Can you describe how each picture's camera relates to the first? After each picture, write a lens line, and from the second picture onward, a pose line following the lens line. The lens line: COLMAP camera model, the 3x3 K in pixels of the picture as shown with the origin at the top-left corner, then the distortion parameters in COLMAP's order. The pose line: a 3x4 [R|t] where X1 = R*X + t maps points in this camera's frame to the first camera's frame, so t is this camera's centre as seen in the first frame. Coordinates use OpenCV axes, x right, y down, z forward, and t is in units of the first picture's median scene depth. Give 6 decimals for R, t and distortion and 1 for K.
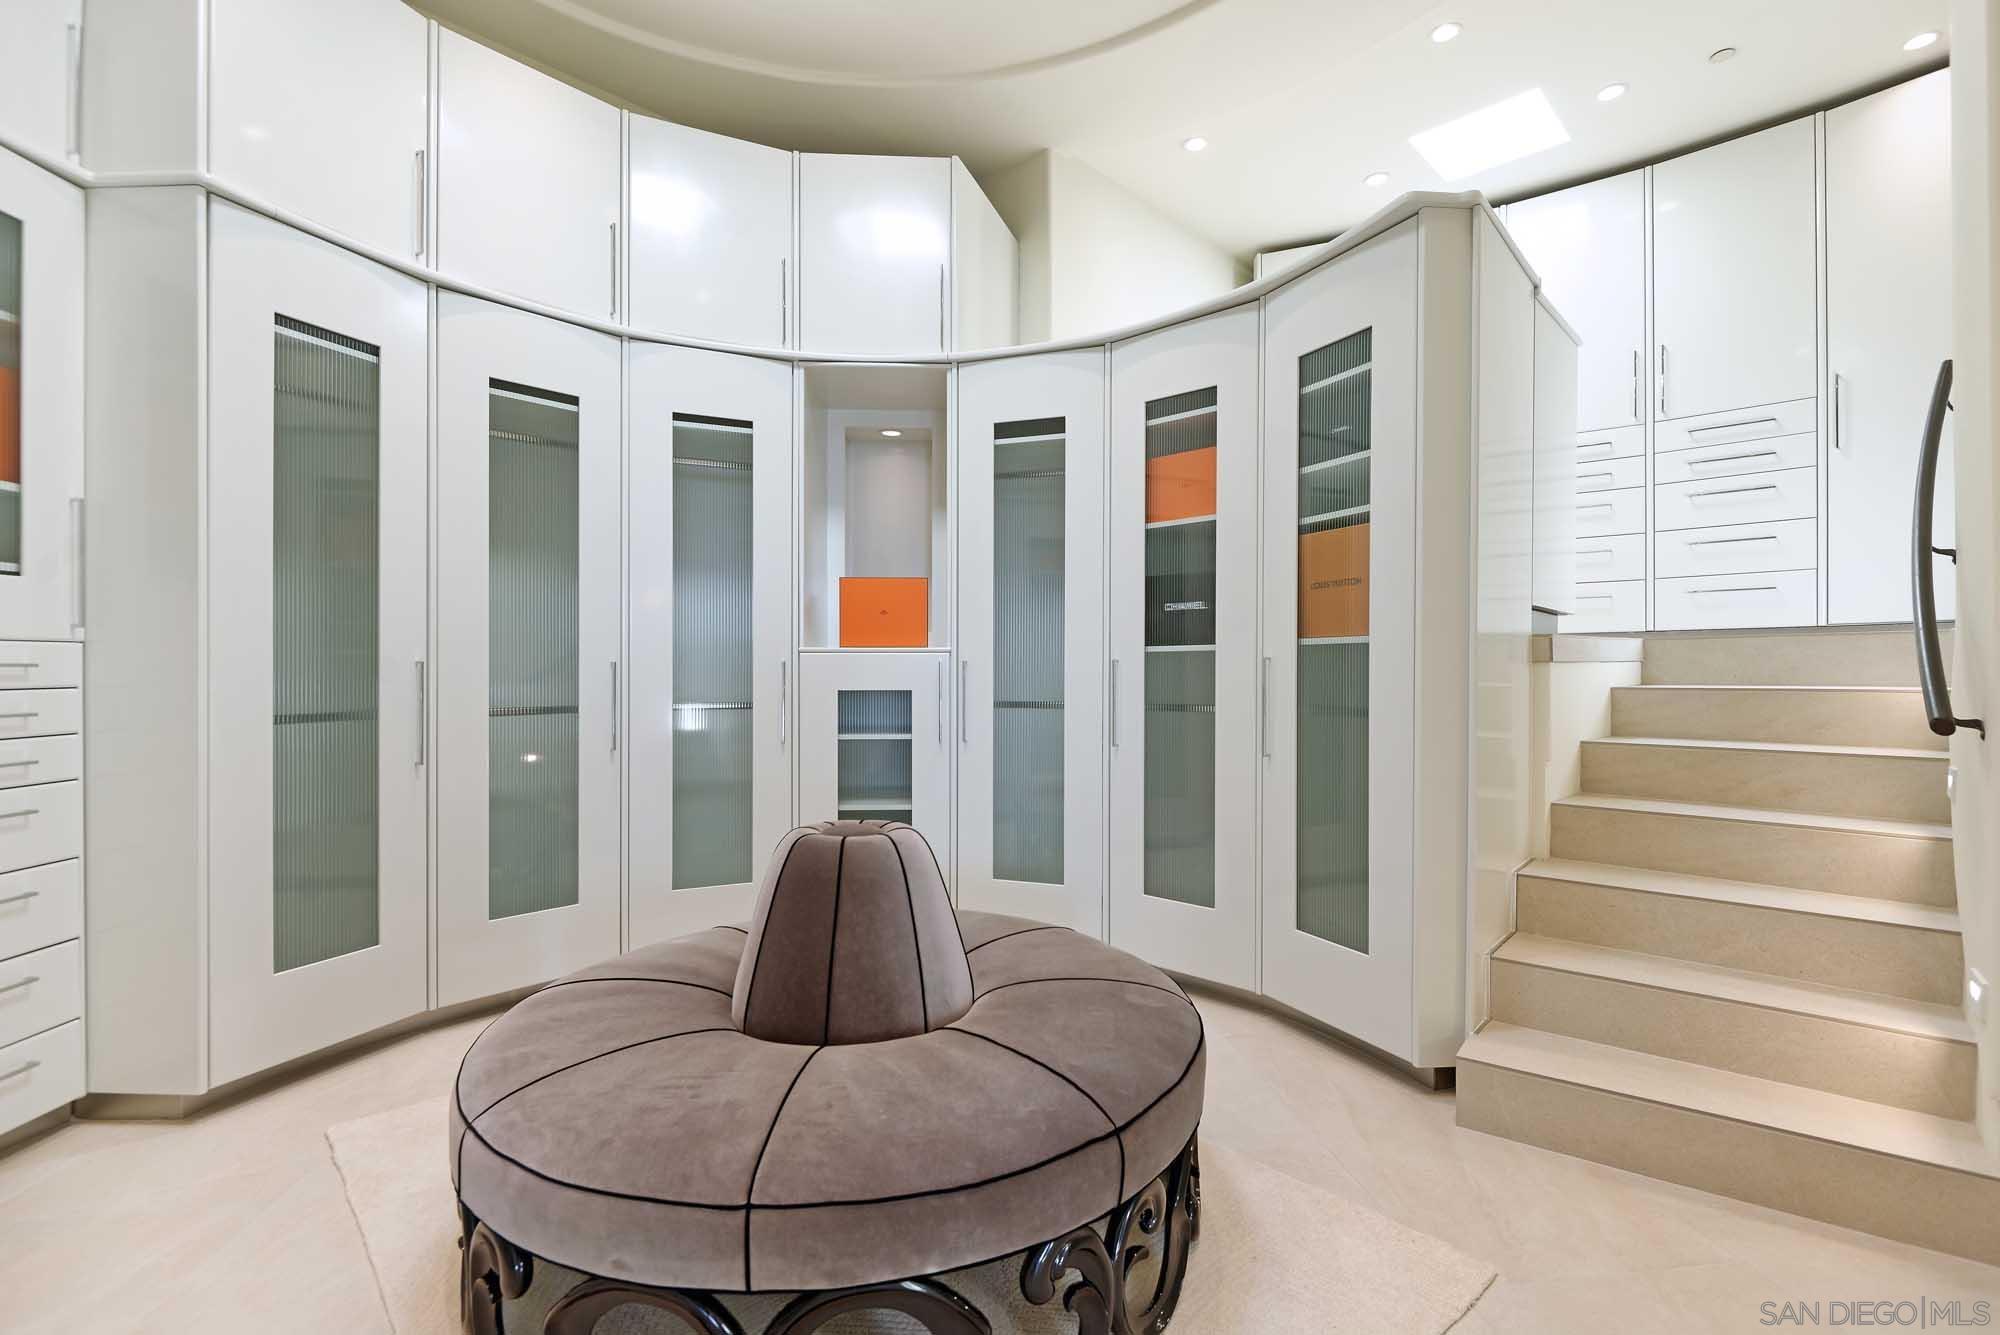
lens RADIAL K [[915.1, 0, 1008.4], [0, 915.1, 666.3], [0, 0, 1]] dist [0.000167, -0.000022]
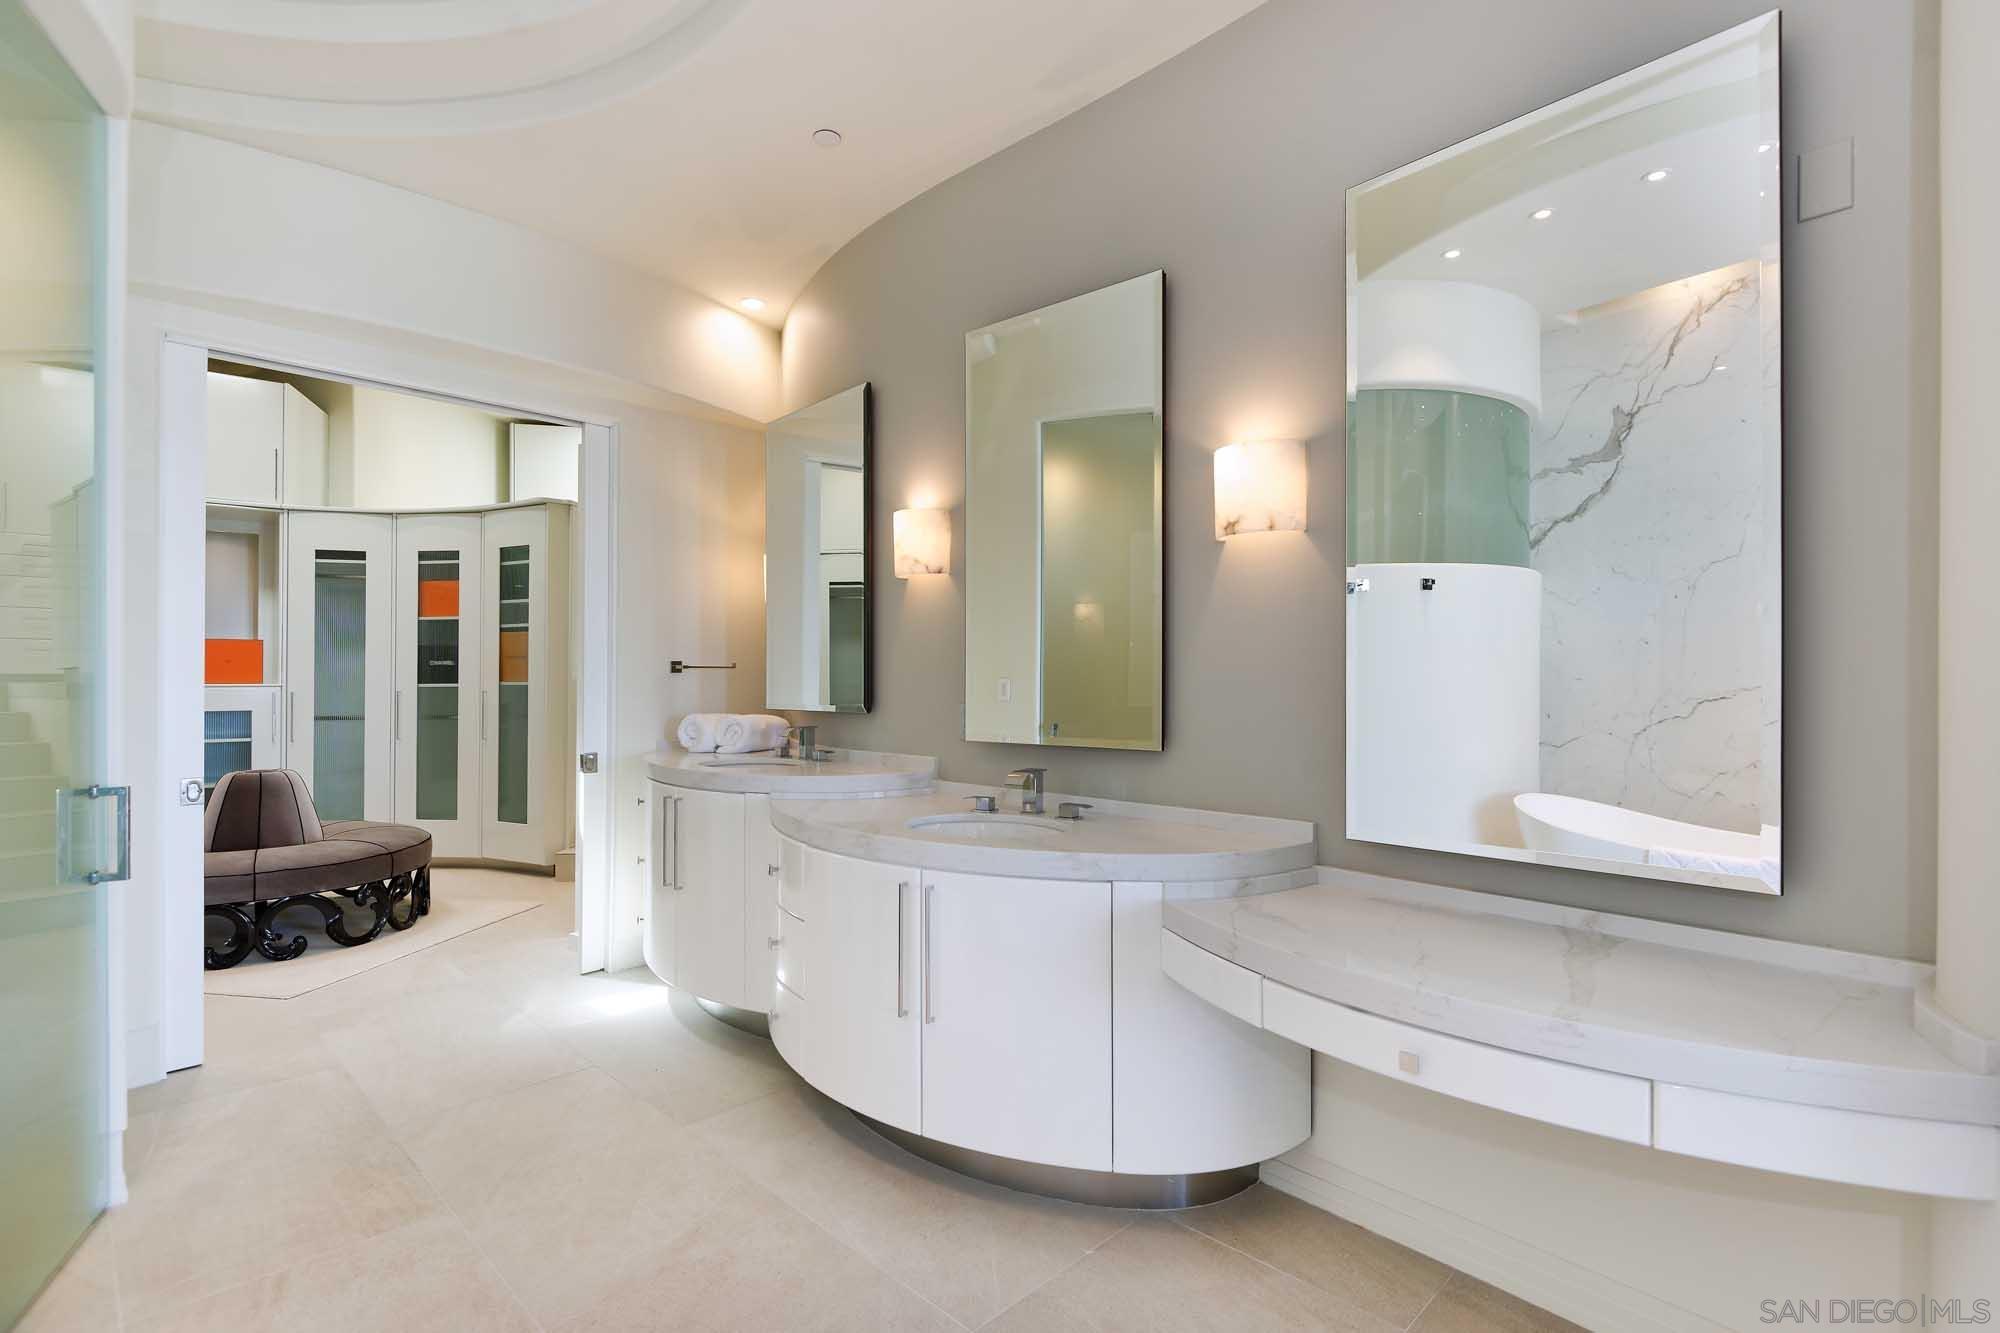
lens RADIAL K [[947.0, 0, 966.9], [0, 947.0, 676.8], [0, 0, 1]] dist [0.000884, 0.000173]
pose [[0.801137, 0.002705, 0.598475, -0.103897], [0.000760, 0.999984, -0.005538, -0.025003], [-0.598481, 0.004892, 0.801122, -1.170114]]
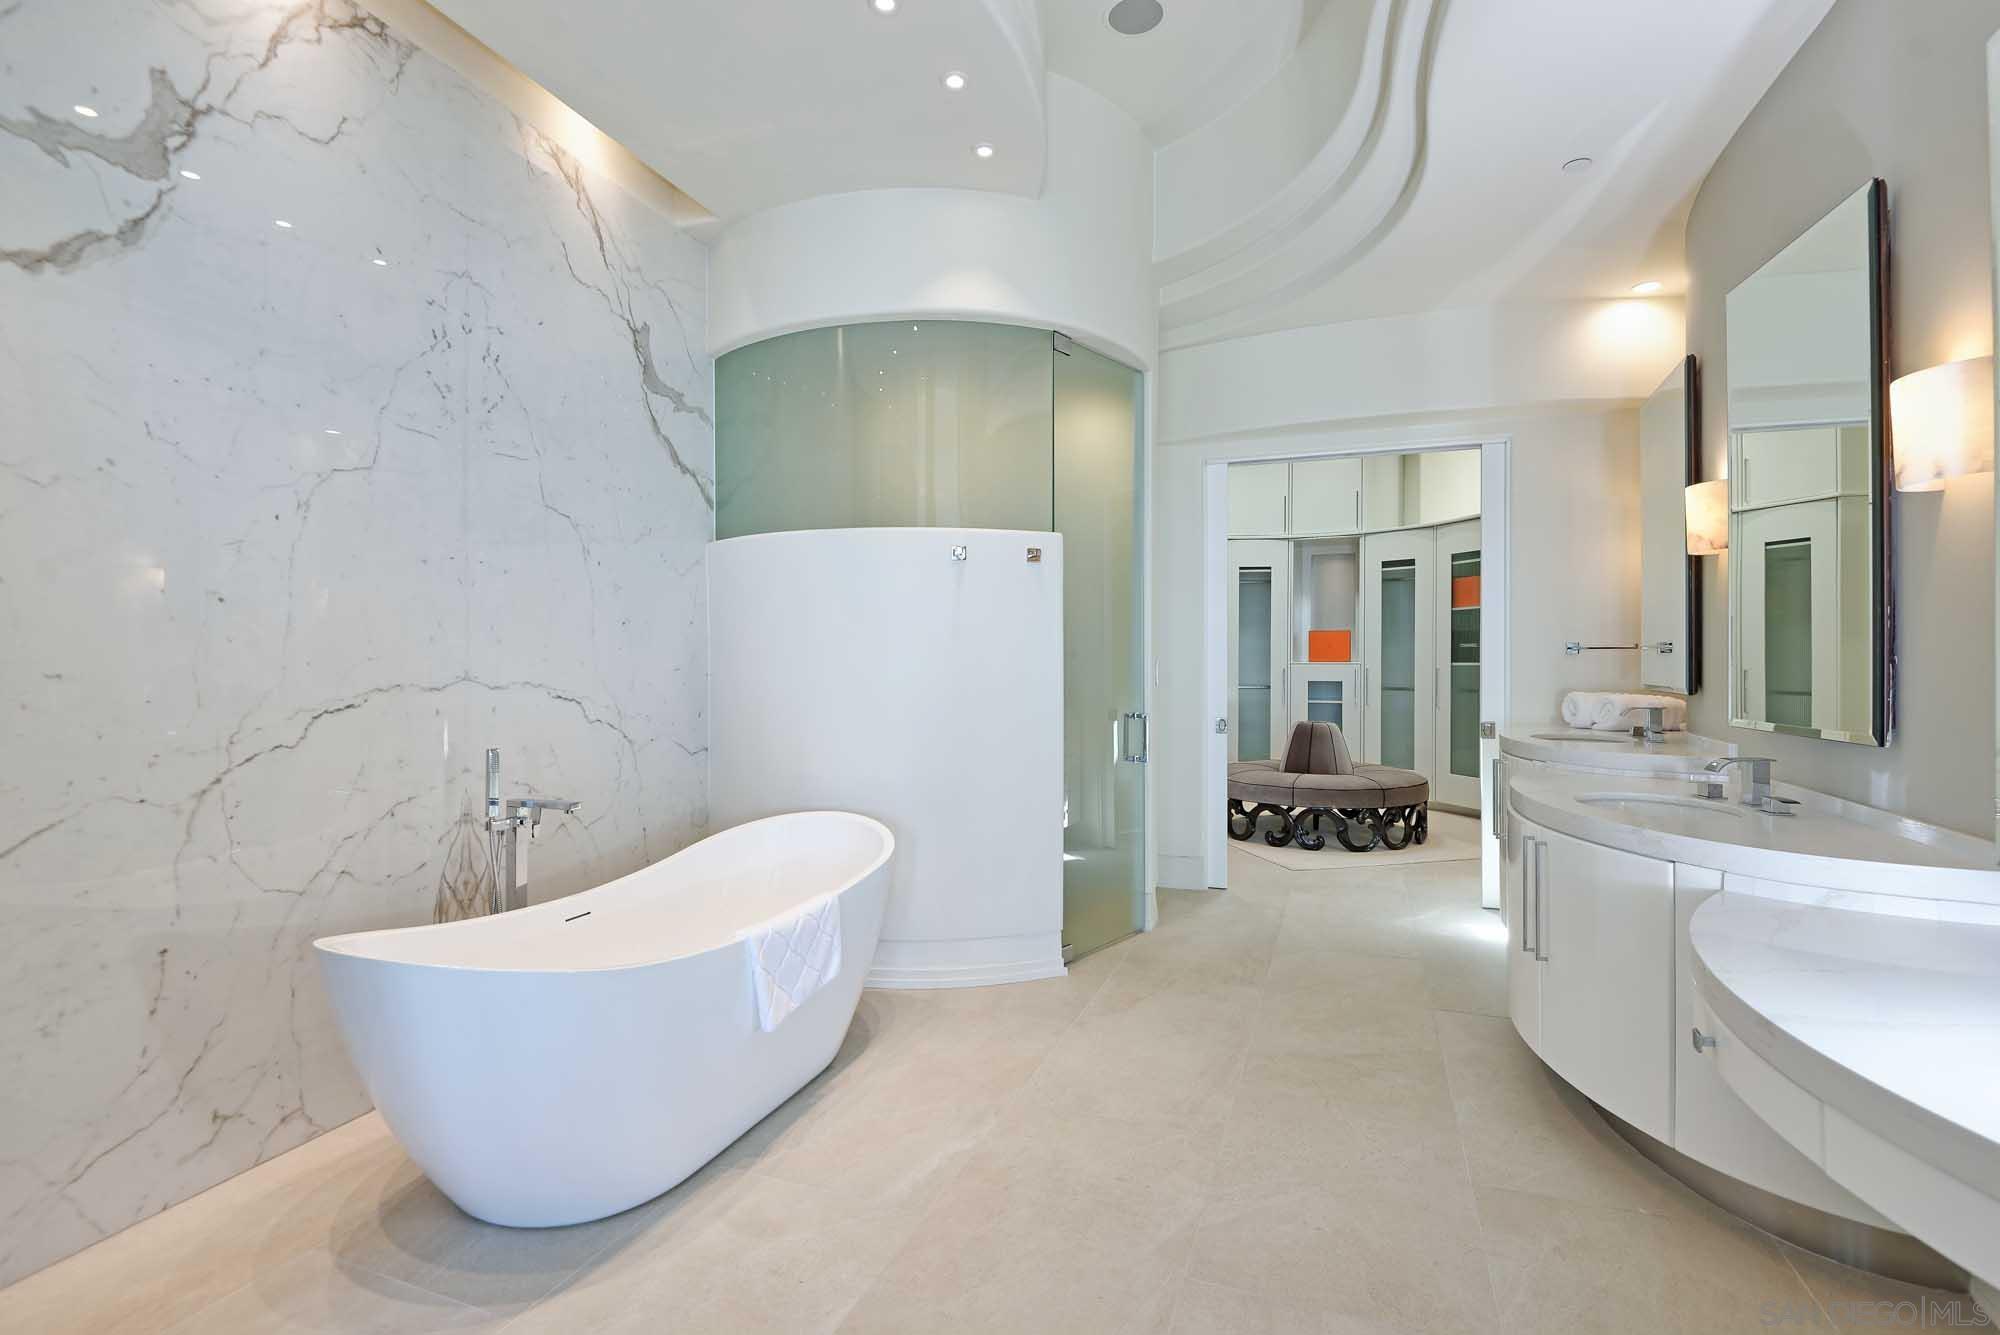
lens RADIAL K [[915.1, 0, 1008.4], [0, 915.1, 666.3], [0, 0, 1]] dist [0.000167, -0.000022]
pose [[0.881826, 0.005683, -0.471541, 0.250103], [-0.002290, 0.999967, 0.007770, -0.028341], [0.471569, -0.005772, 0.881810, -1.479966]]
